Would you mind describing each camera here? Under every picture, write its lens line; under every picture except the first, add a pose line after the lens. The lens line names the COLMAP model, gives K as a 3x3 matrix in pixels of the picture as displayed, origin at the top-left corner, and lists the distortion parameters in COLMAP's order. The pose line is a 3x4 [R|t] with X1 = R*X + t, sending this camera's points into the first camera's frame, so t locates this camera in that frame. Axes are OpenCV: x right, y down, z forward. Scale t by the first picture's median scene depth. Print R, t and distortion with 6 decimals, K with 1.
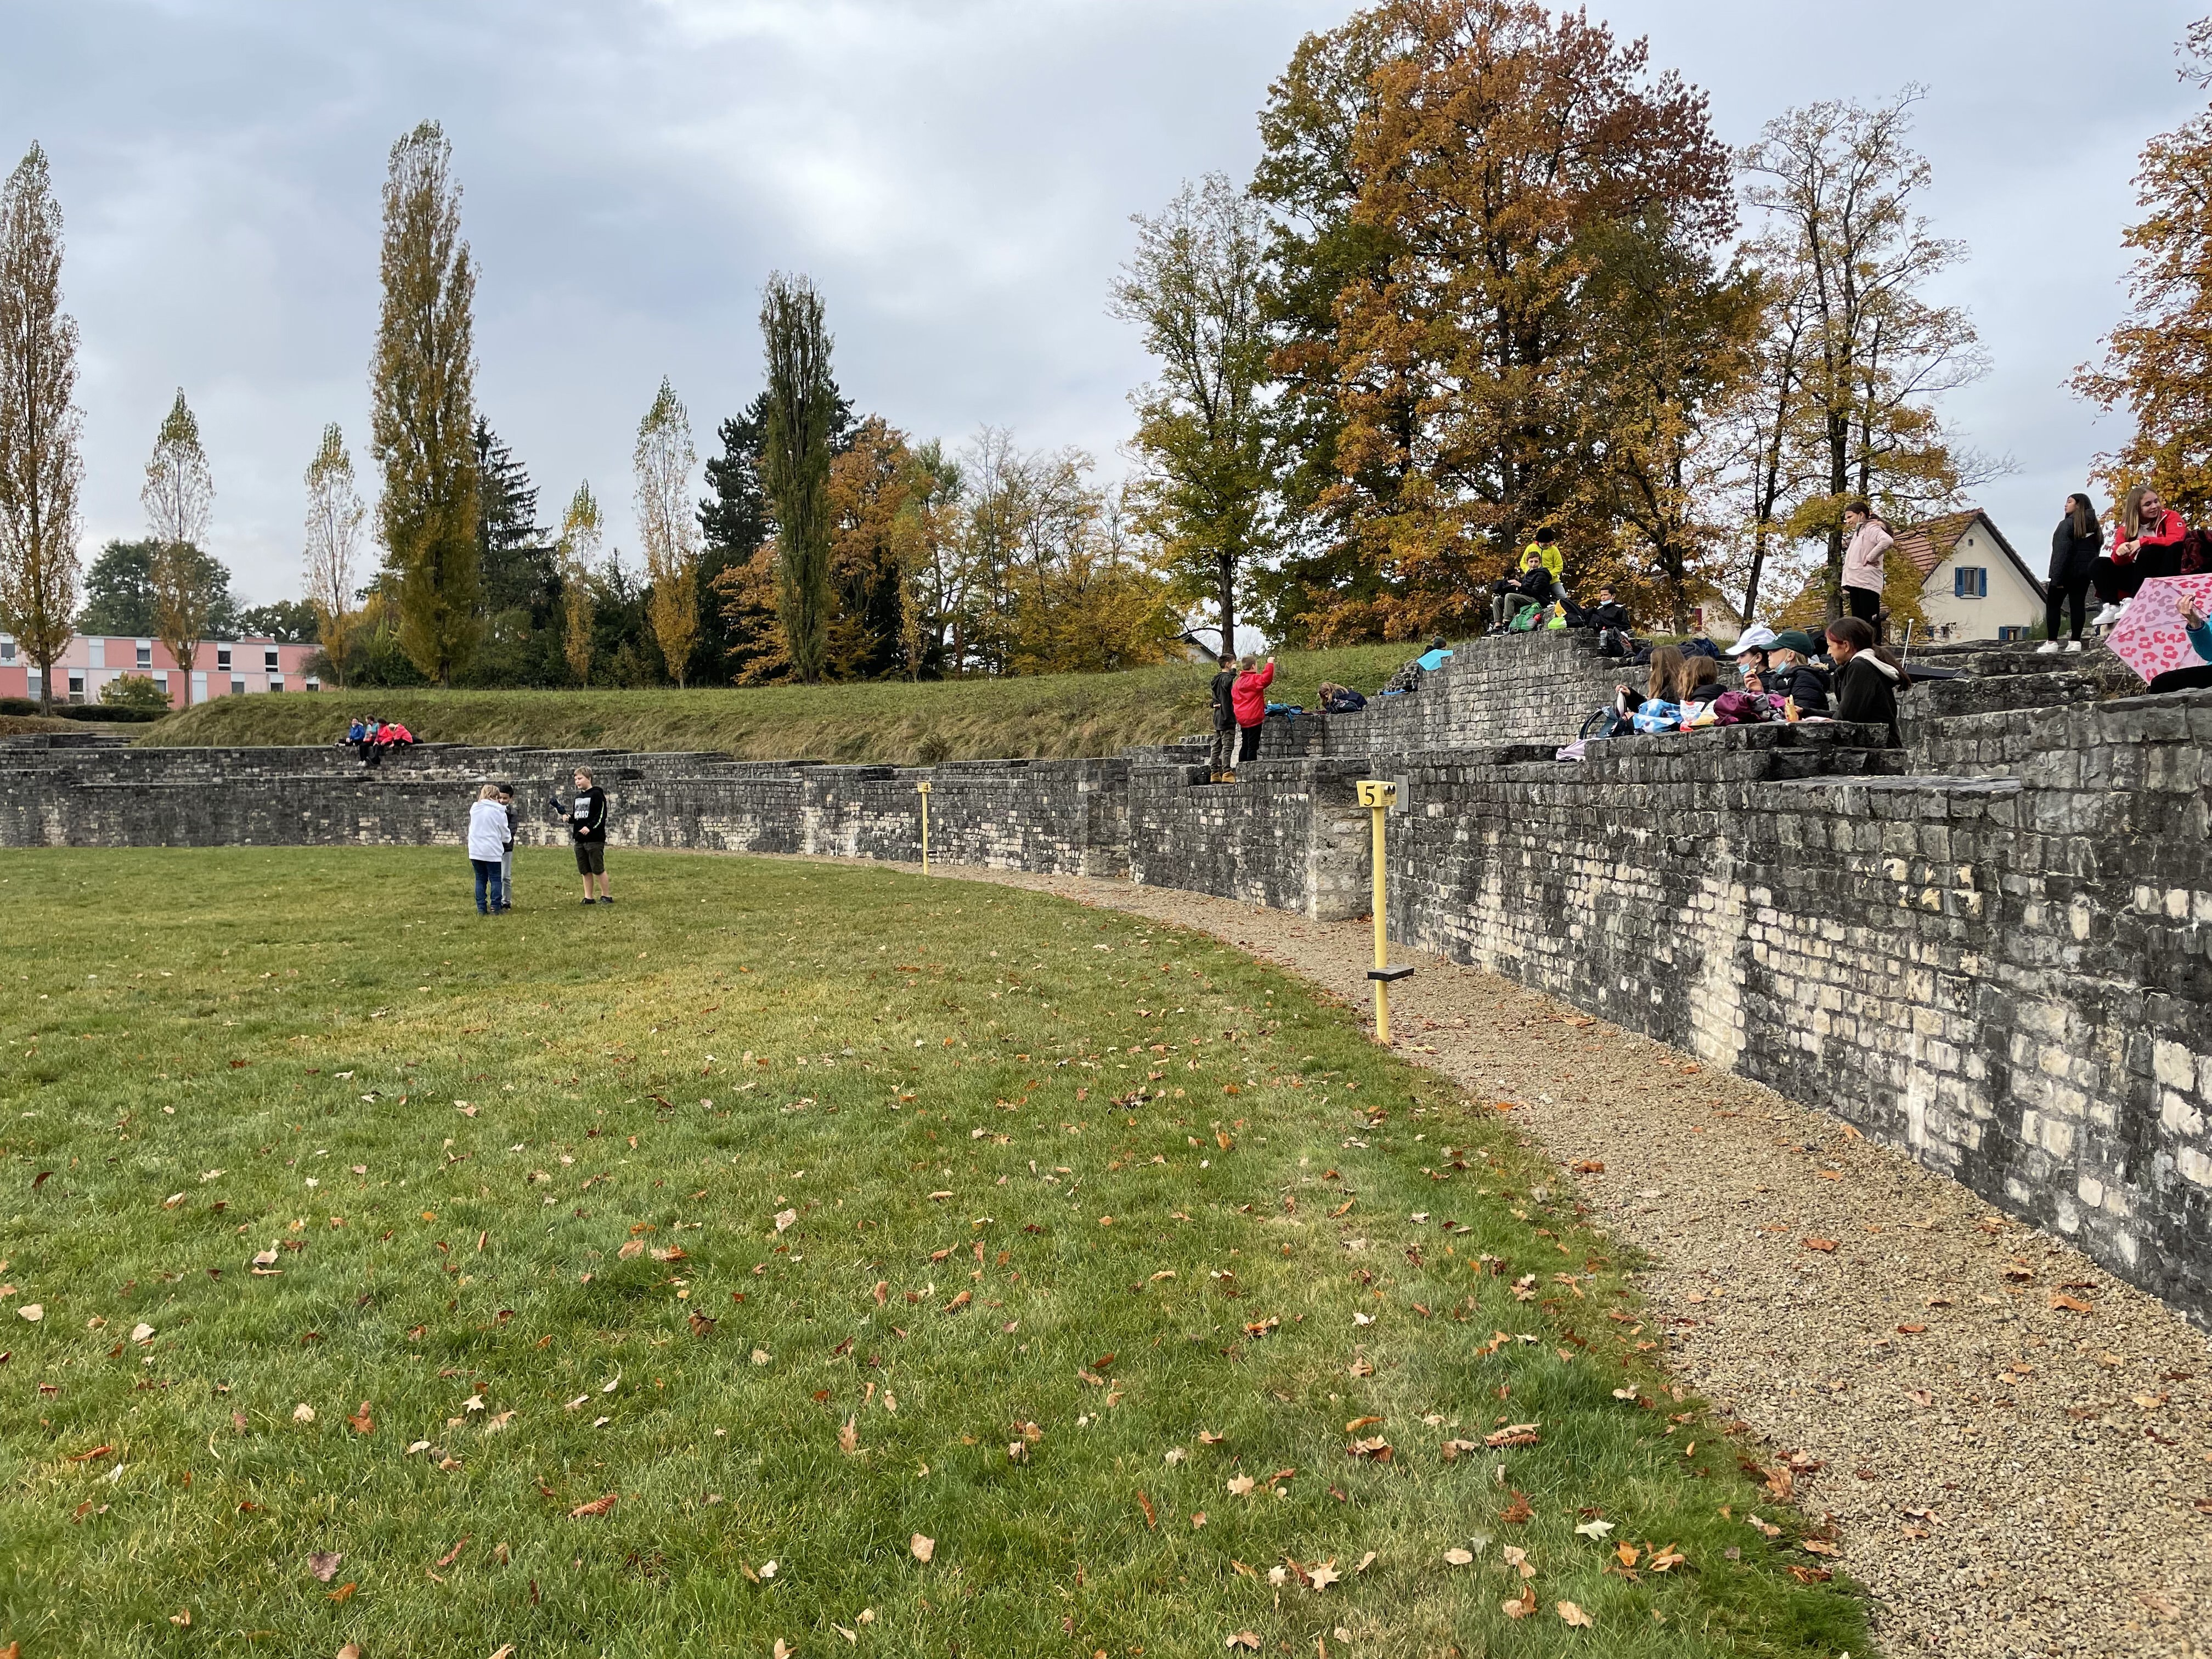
lens RADIAL K [[1661.9, 0, 1105.0], [0, 1661.9, 831.8], [0, 0, 1]] dist [0.010404, 0.002588]
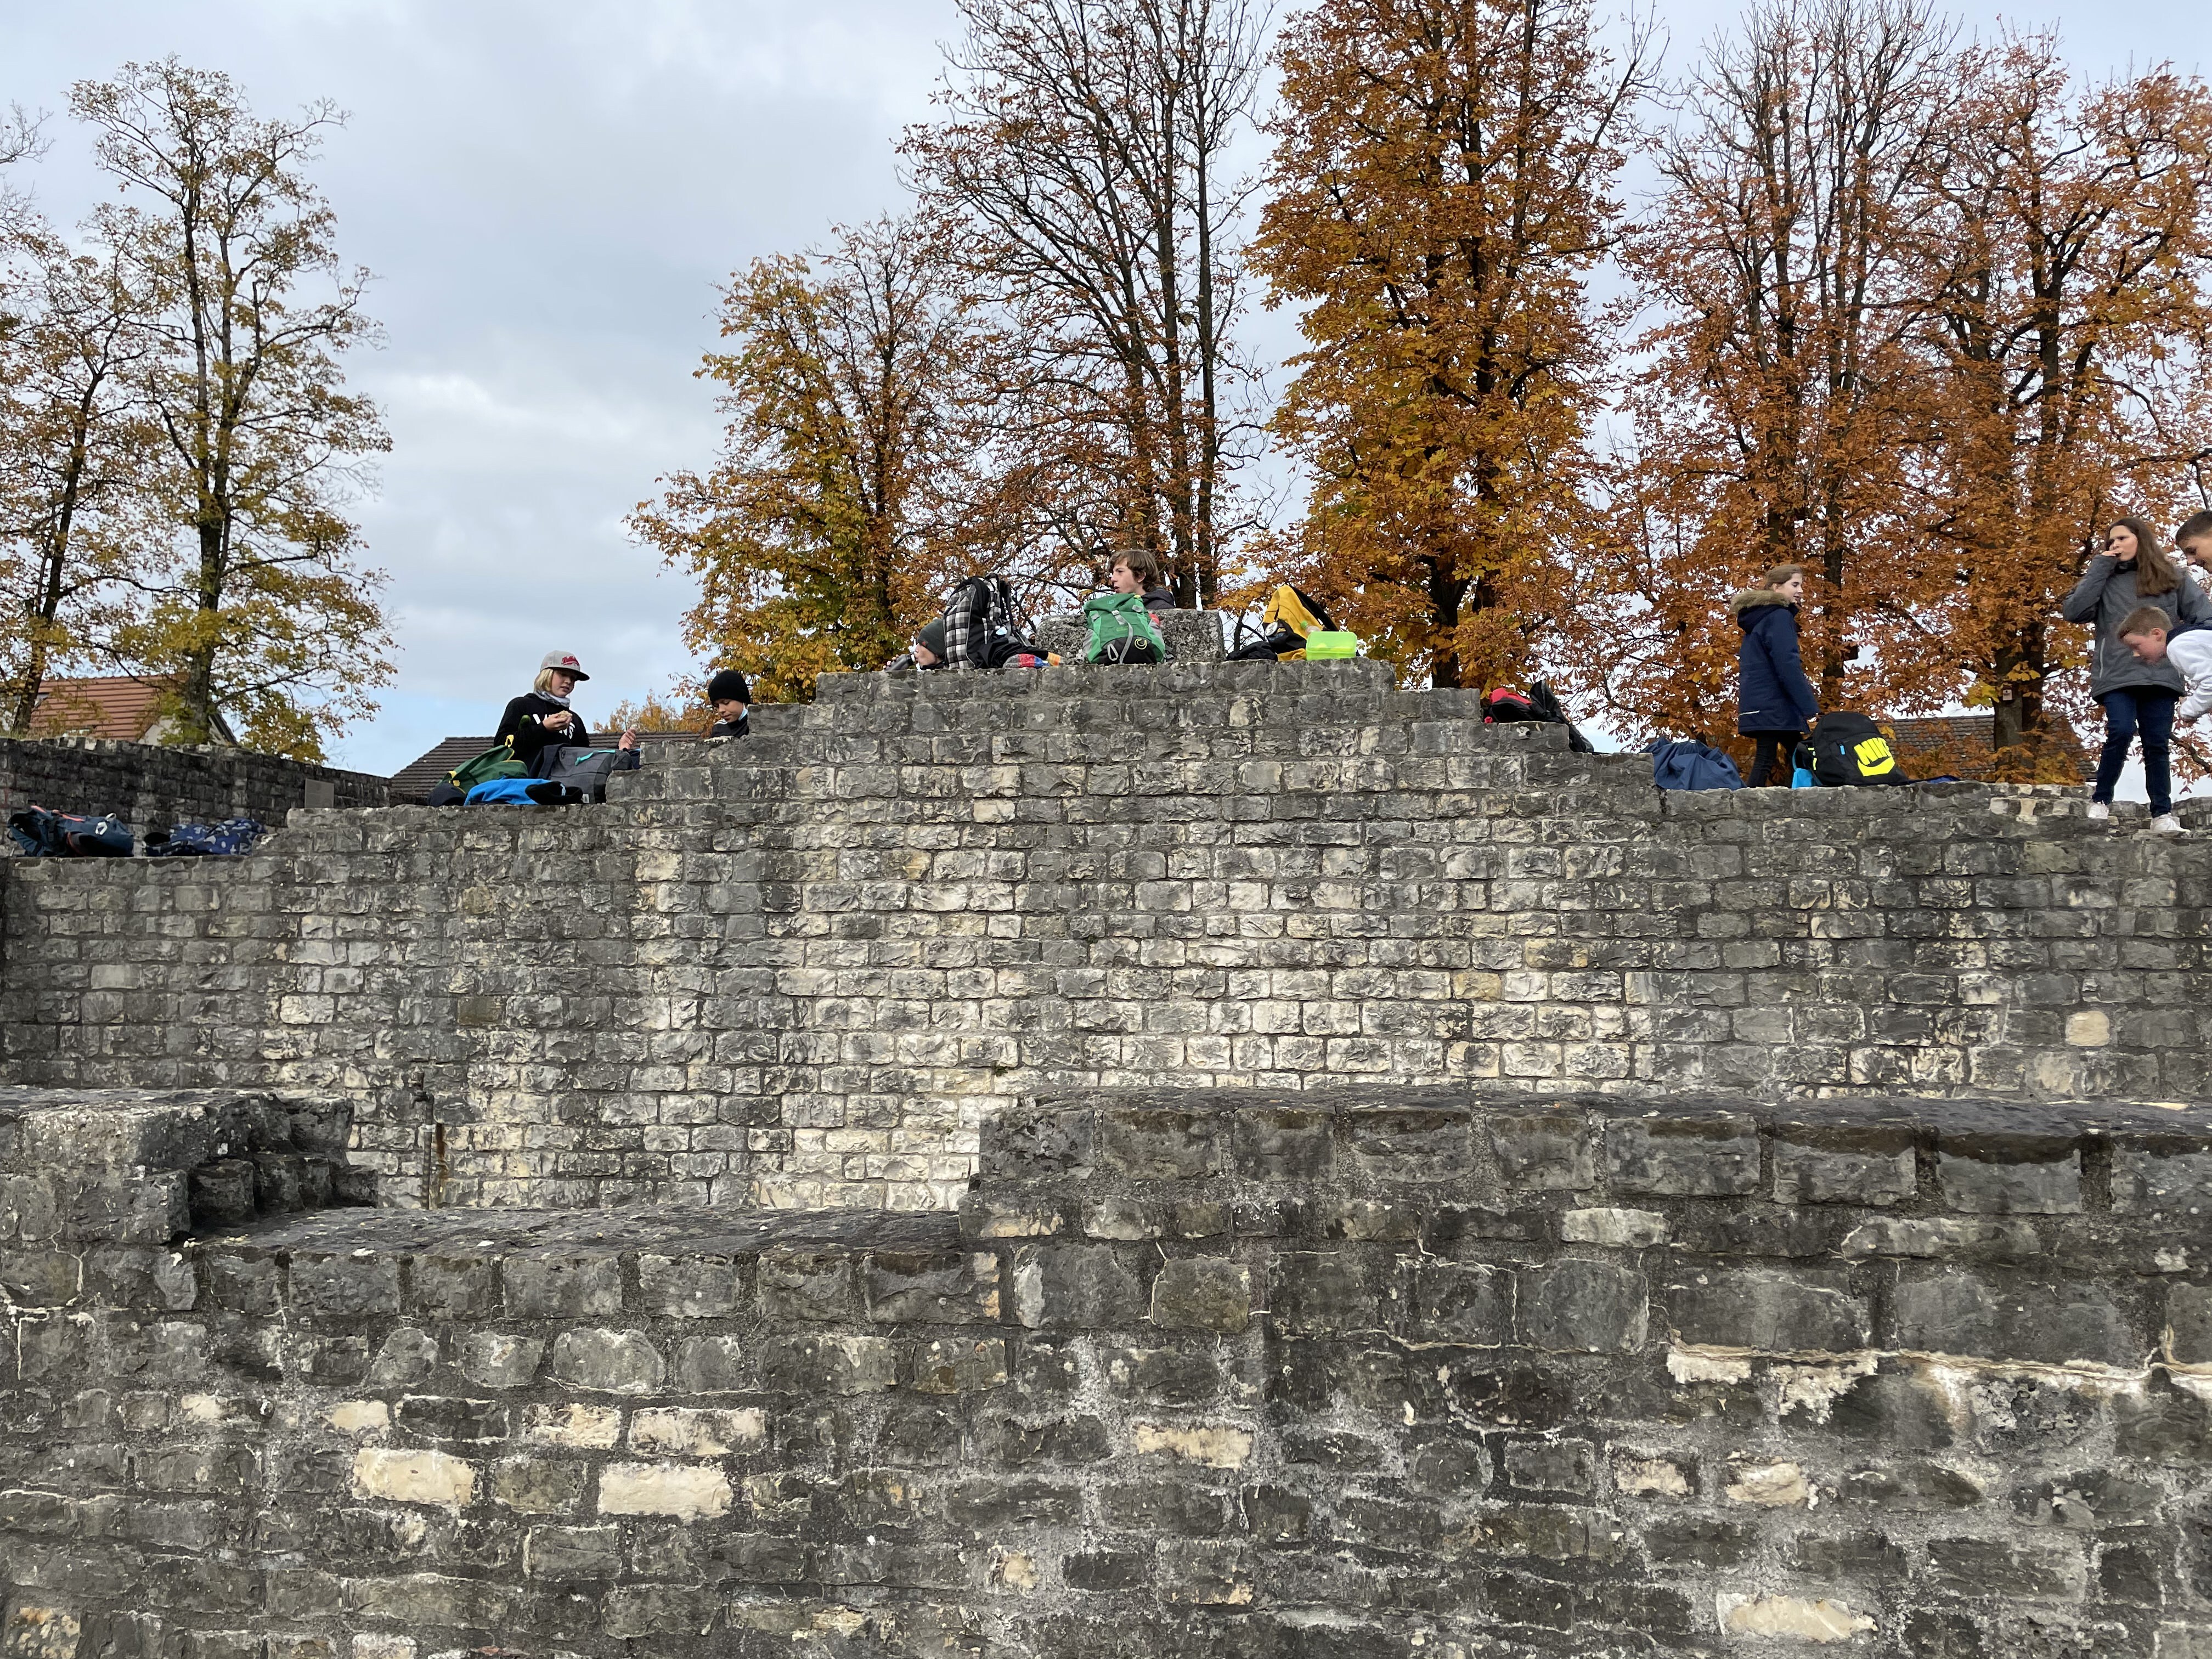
lens RADIAL K [[1661.9, 0, 1106.2], [0, 1661.9, 832.6], [0, 0, 1]] dist [0.010404, 0.002588]
pose [[0.431536, 0.091313, 0.897462, -0.049523], [0.021234, 0.993560, -0.111301, -0.041658], [-0.901846, 0.067087, 0.426818, 0.766165]]
